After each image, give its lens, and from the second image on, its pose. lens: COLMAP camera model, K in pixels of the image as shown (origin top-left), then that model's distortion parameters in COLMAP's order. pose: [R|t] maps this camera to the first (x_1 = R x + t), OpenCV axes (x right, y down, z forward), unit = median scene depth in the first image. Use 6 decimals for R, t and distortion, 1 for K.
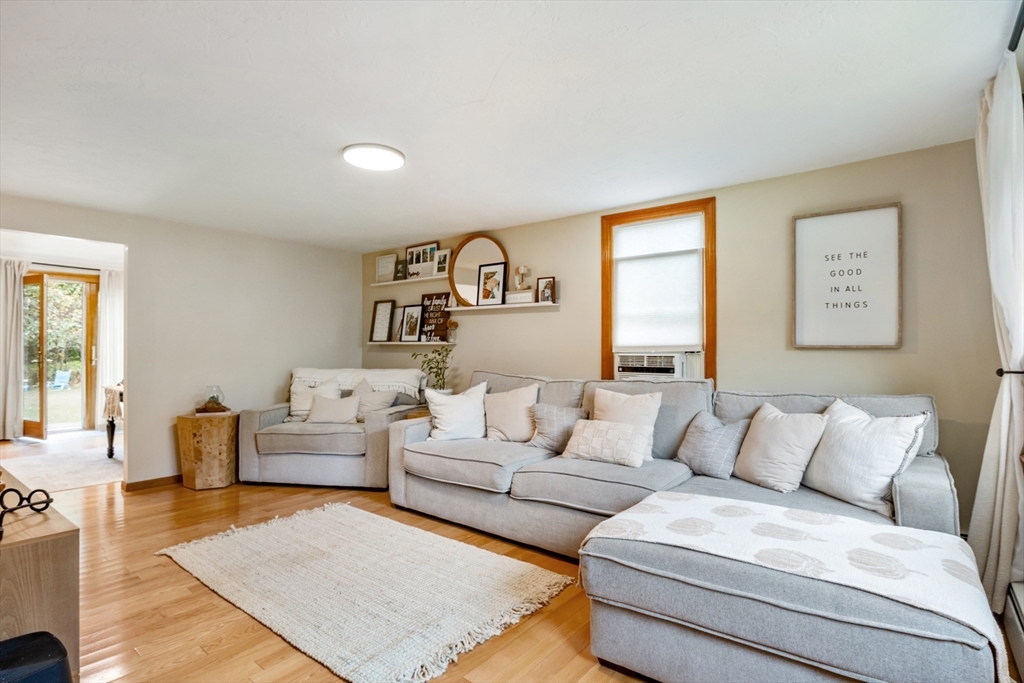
lens RADIAL K [[527.0, 0, 518.3], [0, 527.0, 343.5], [0, 0, 1]] dist [-0.007483, -0.001166]
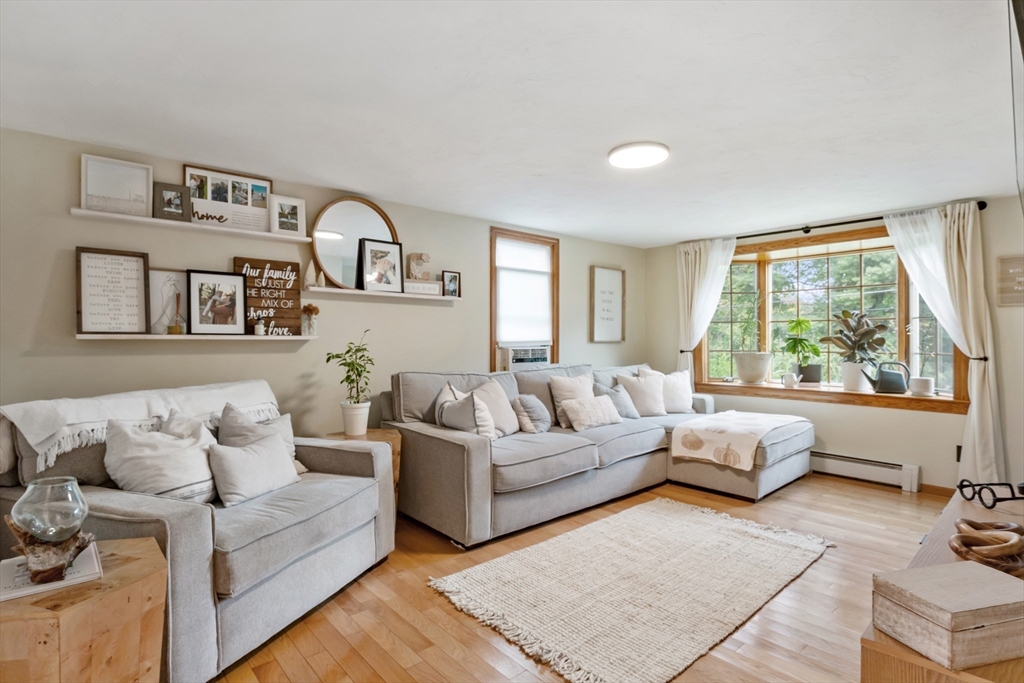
lens RADIAL K [[527.0, 0, 506.8], [0, 527.0, 339.3], [0, 0, 1]] dist [-0.007483, -0.001166]
pose [[0.167879, 0.005344, 0.985793, -0.770732], [0.001043, 0.999984, -0.005599, 0.005394], [-0.985807, 0.001968, 0.167870, 0.635740]]
